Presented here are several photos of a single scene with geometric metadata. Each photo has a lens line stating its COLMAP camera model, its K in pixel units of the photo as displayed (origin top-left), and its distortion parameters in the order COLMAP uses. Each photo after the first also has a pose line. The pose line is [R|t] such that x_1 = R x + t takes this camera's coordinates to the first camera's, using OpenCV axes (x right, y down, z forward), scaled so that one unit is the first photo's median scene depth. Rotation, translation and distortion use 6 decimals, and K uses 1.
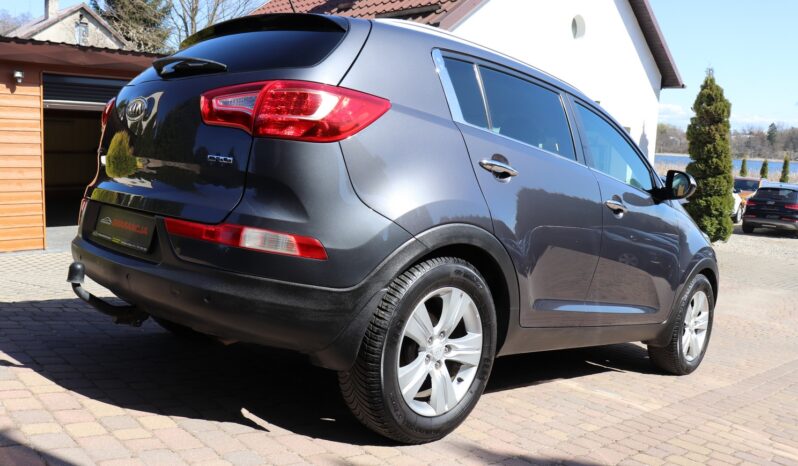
lens RADIAL K [[670.5, 0, 399.0], [0, 670.5, 233.0], [0, 0, 1]] dist [-0.183828, 0.175859]
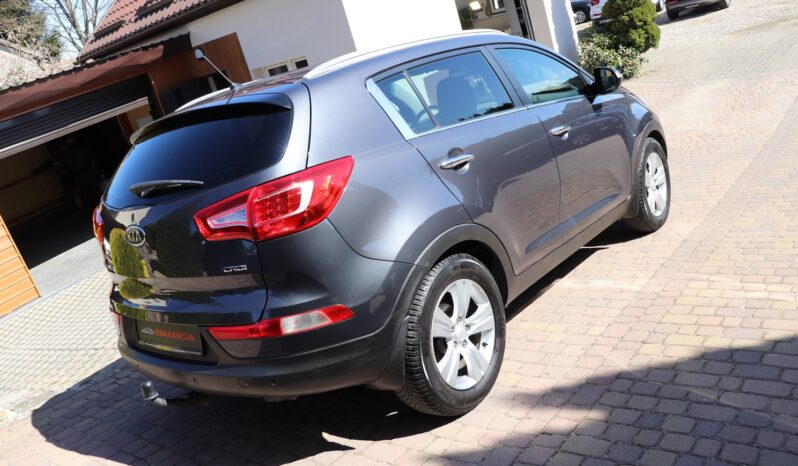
lens RADIAL K [[670.5, 0, 399.0], [0, 670.5, 233.0], [0, 0, 1]] dist [-0.183828, 0.175859]
pose [[0.937396, -0.347806, 0.017862, -0.003363], [0.337268, 0.919389, 0.202422, -0.251828], [-0.086826, -0.183726, 0.979135, -0.113249]]
